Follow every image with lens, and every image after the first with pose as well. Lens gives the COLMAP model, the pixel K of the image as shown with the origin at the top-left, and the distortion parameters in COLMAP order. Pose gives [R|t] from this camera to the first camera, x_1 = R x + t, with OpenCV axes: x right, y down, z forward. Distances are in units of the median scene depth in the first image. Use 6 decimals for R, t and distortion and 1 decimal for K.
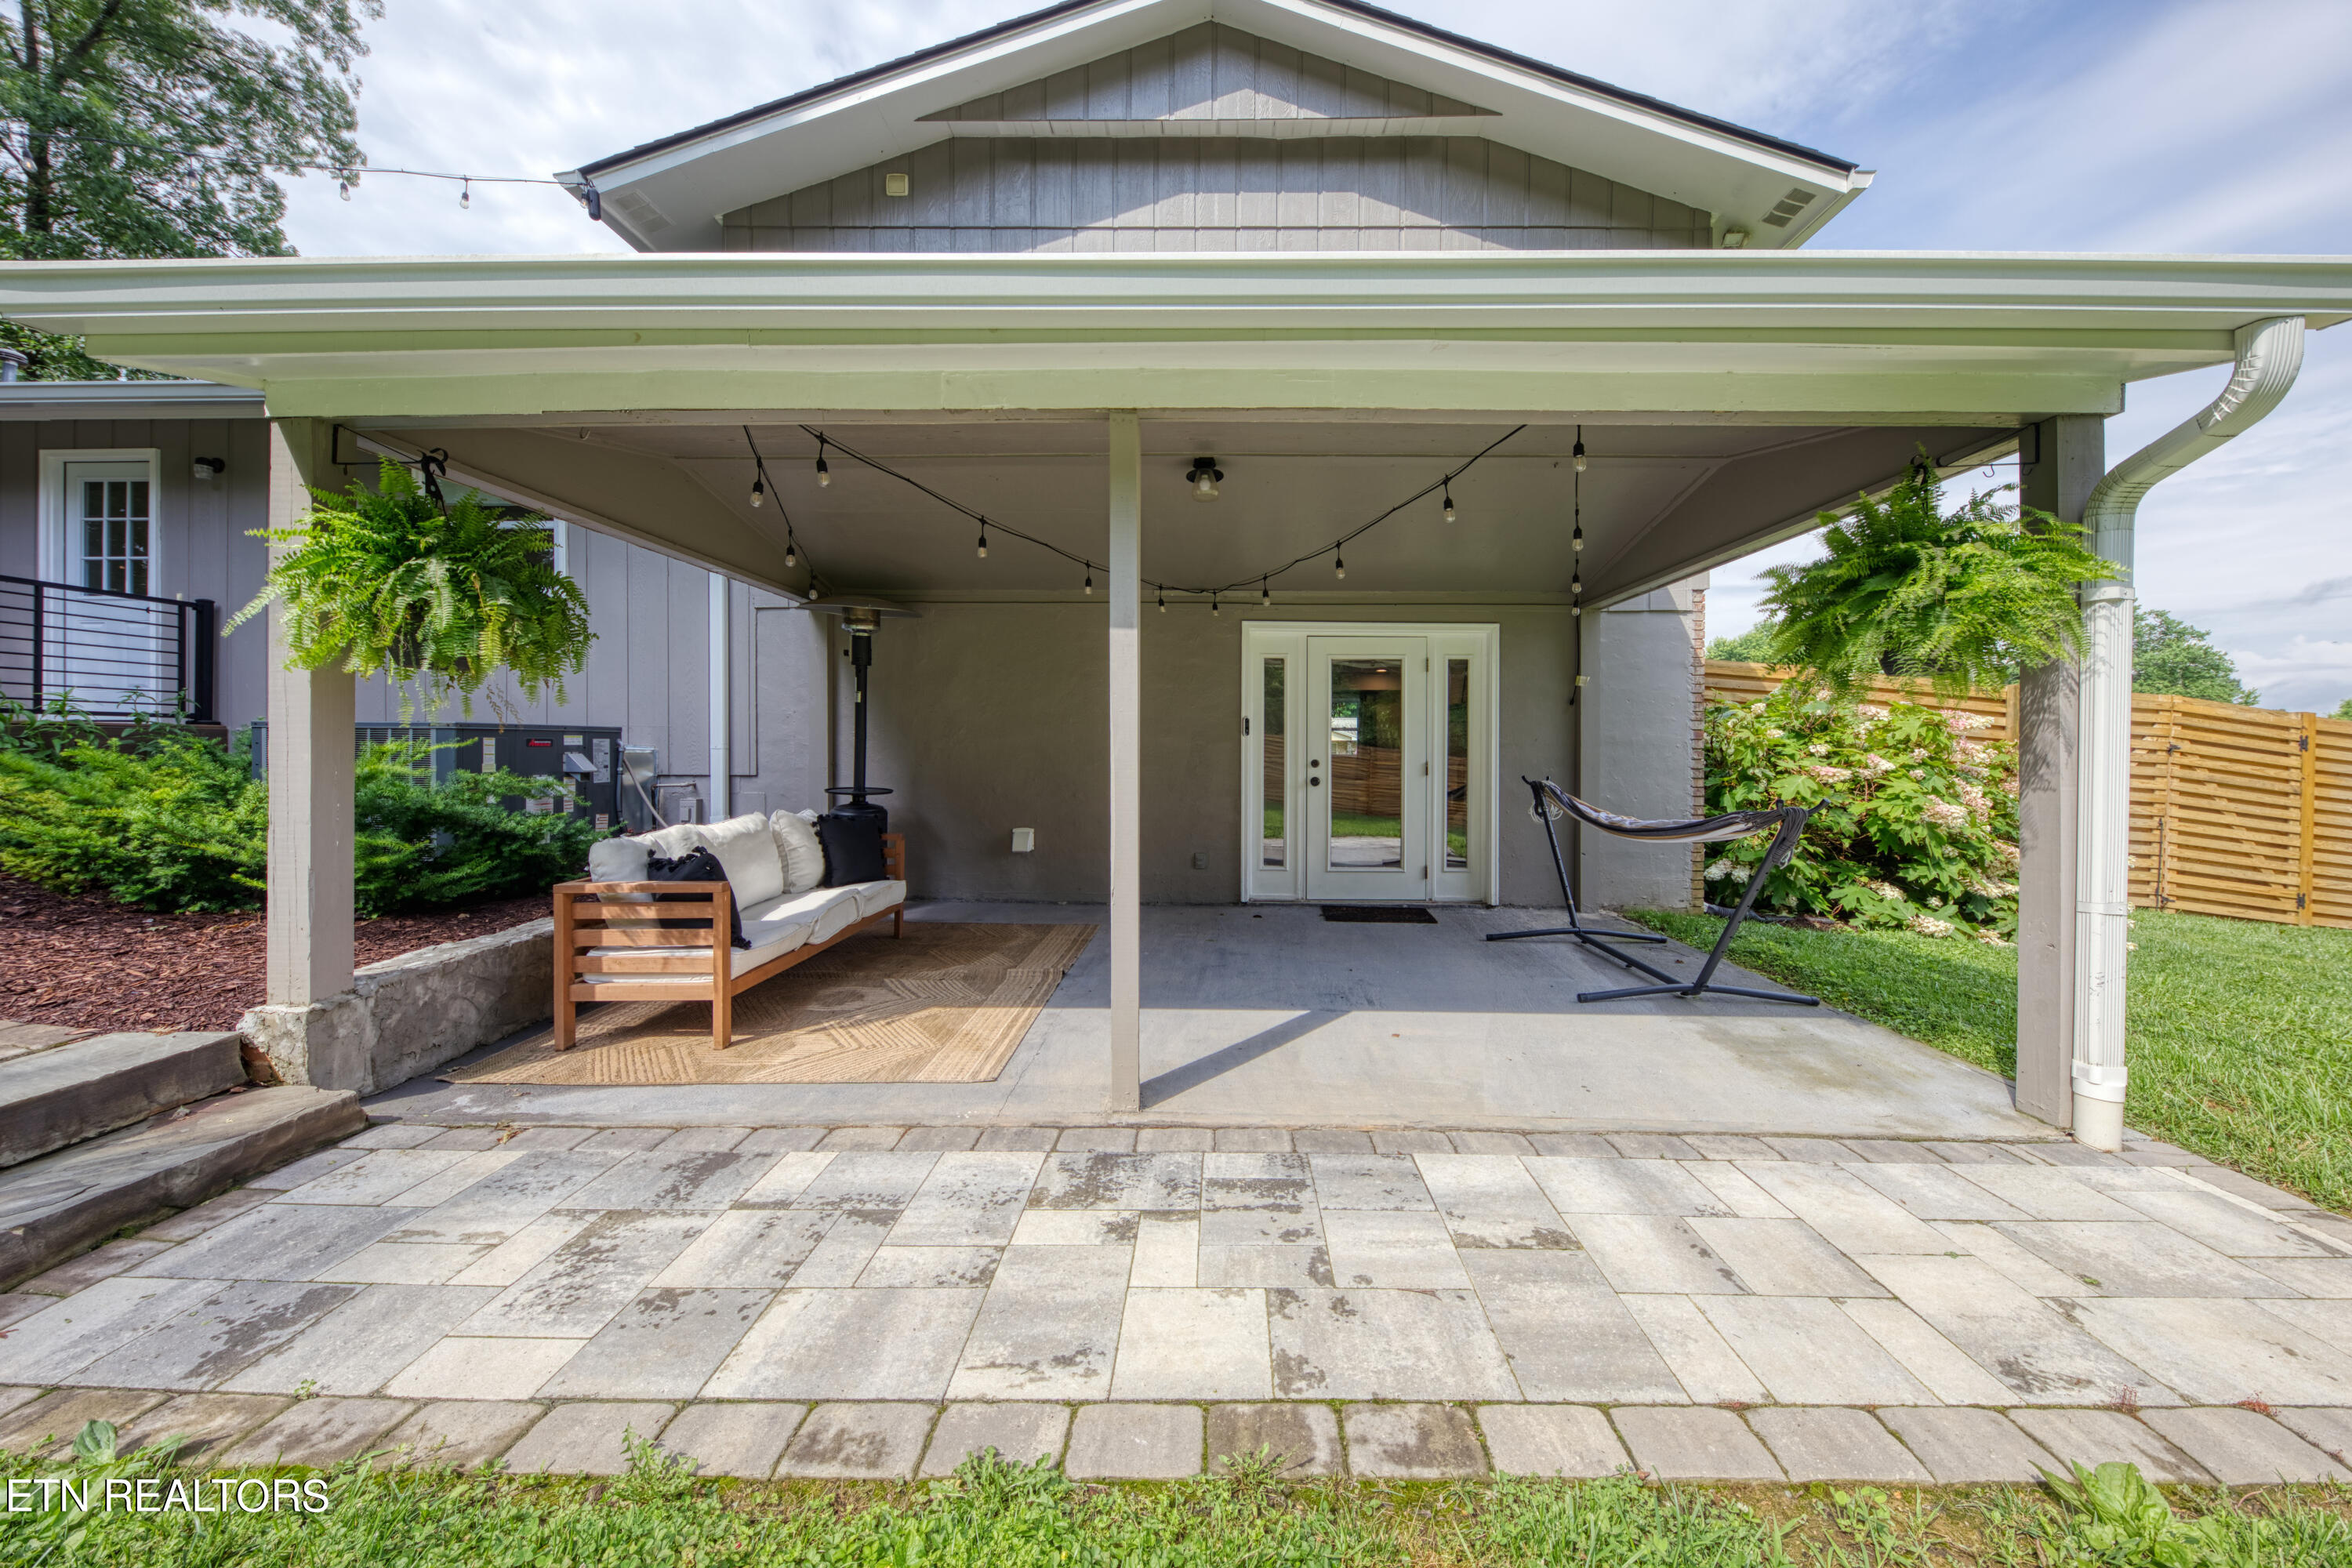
lens RADIAL K [[830.3, 0, 1204.7], [0, 830.3, 764.8], [0, 0, 1]] dist [0.001335, -0.000480]
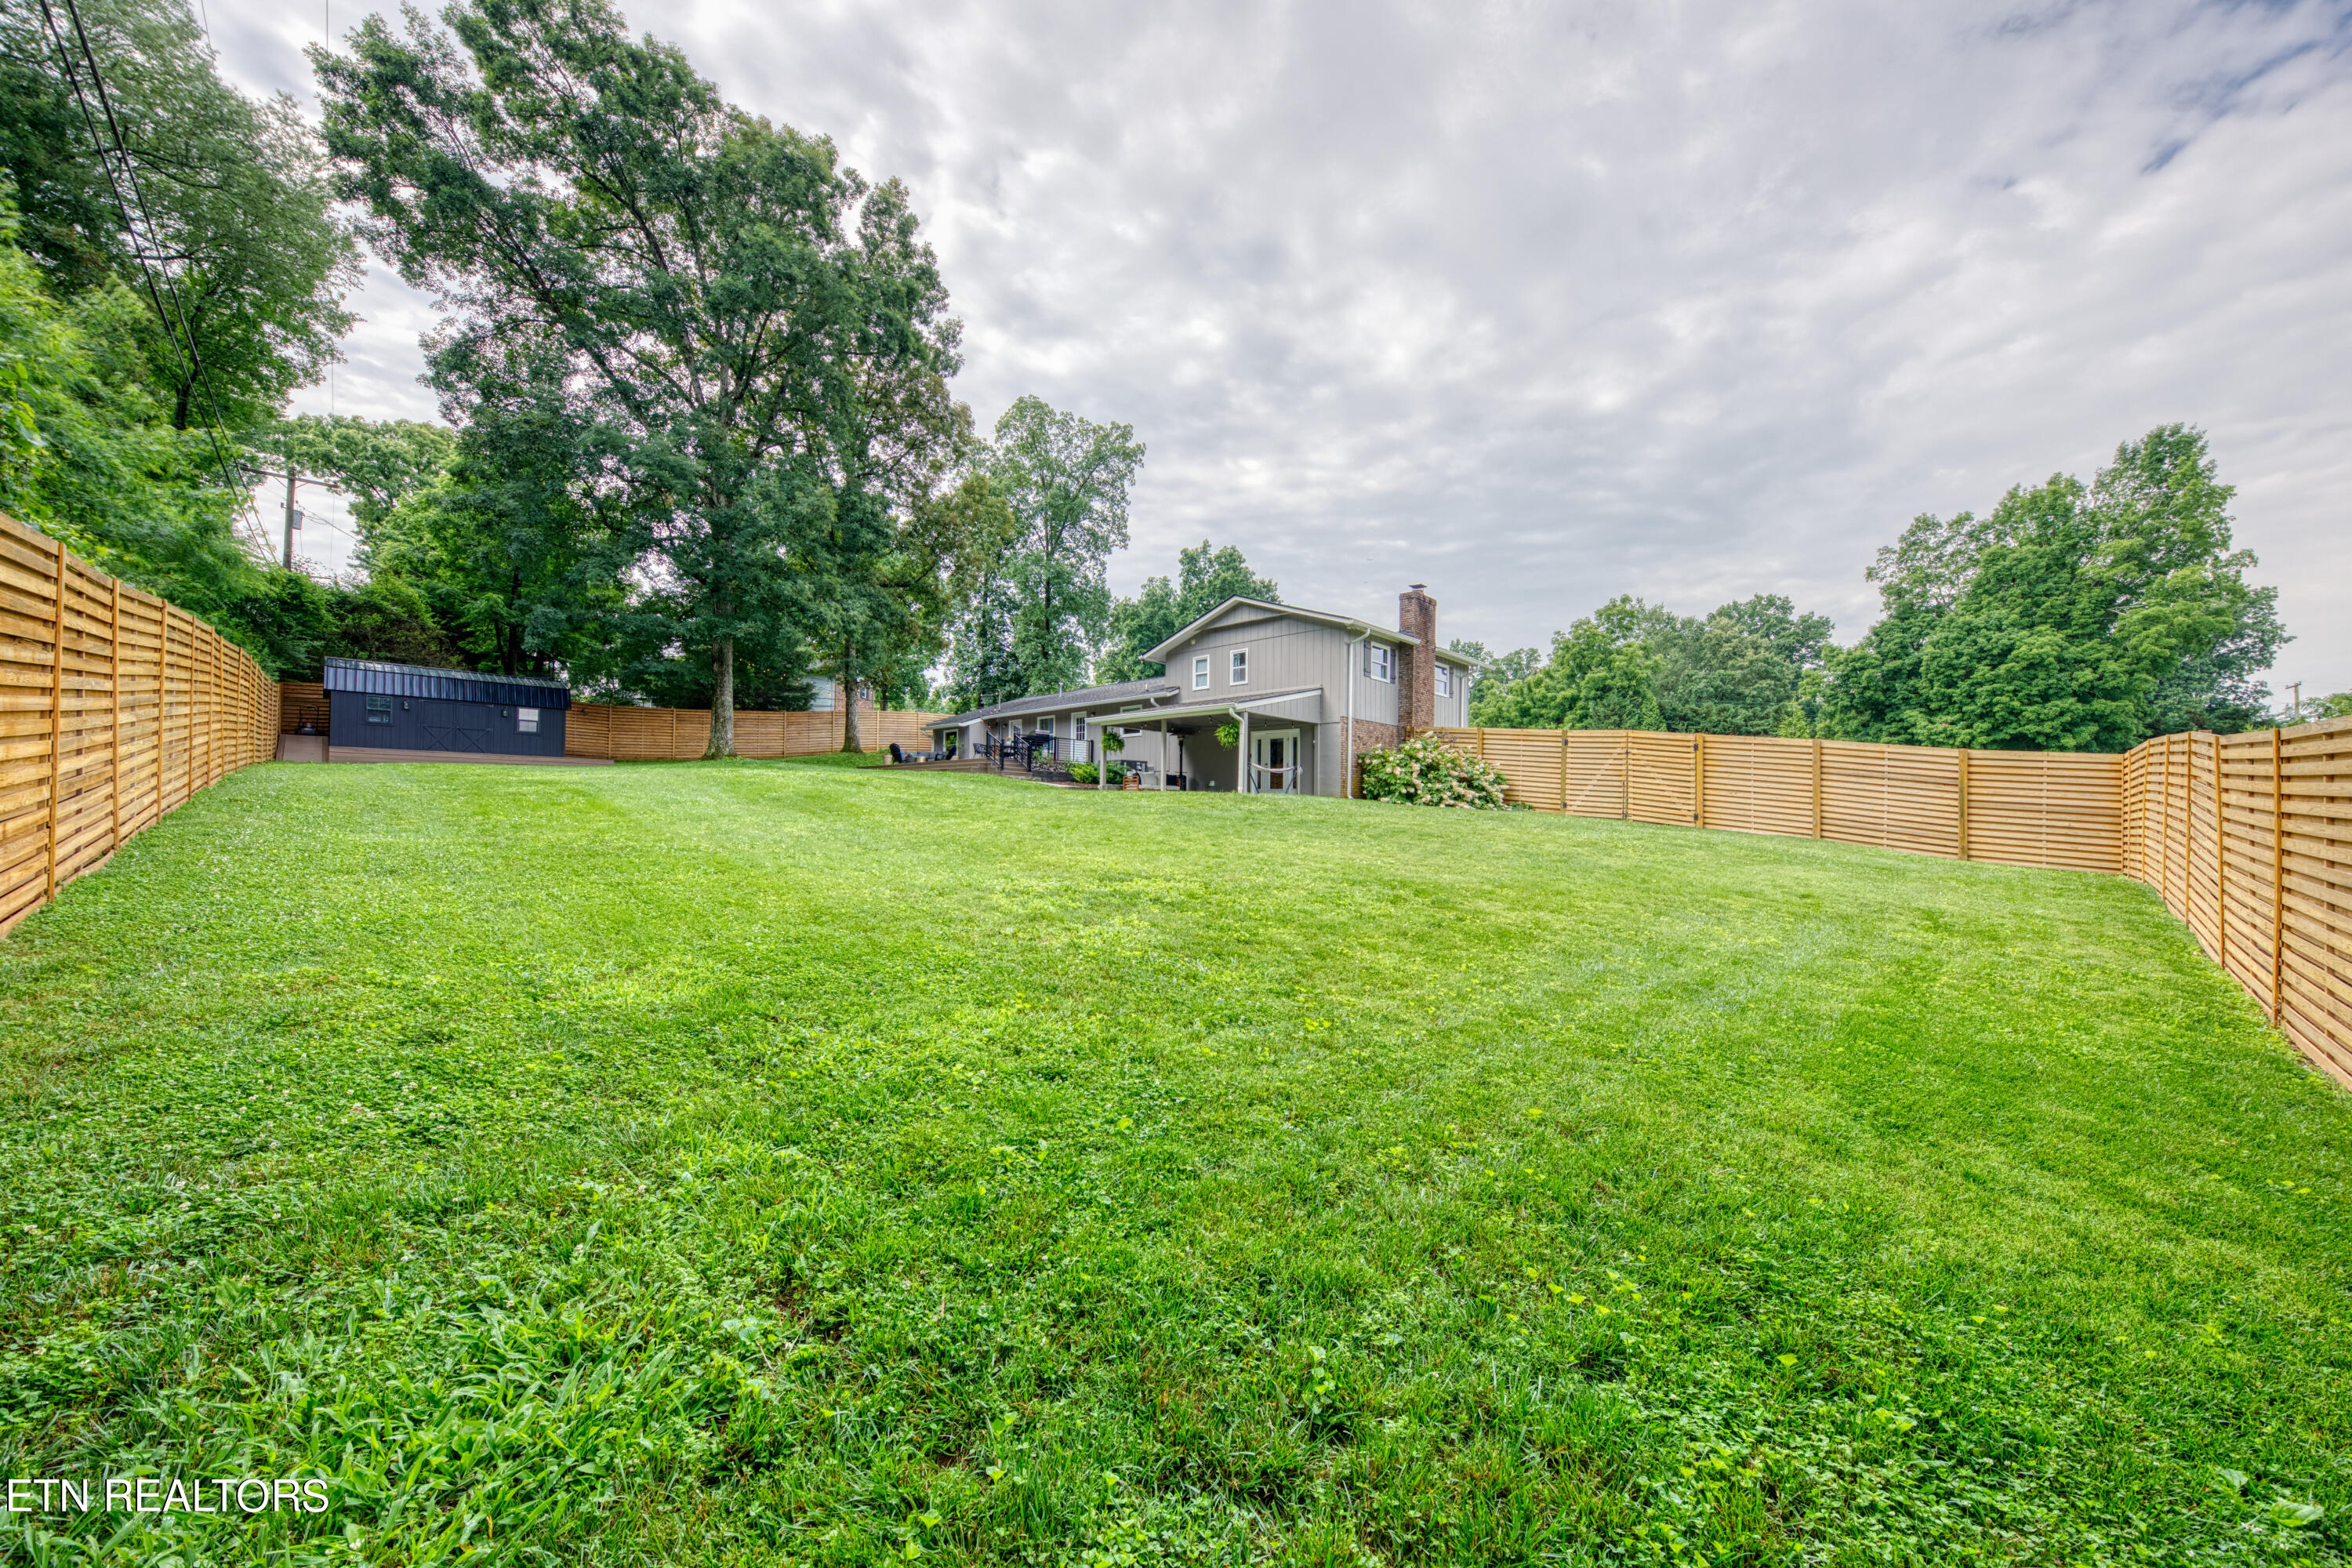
lens RADIAL K [[838.3, 0, 1187.4], [0, 838.3, 806.4], [0, 0, 1]] dist [0.012790, -0.006659]
pose [[0.735481, -0.001768, -0.677543, 5.116294], [-0.021332, 0.999440, -0.025764, 0.617003], [0.677210, 0.033403, 0.735032, -4.479979]]
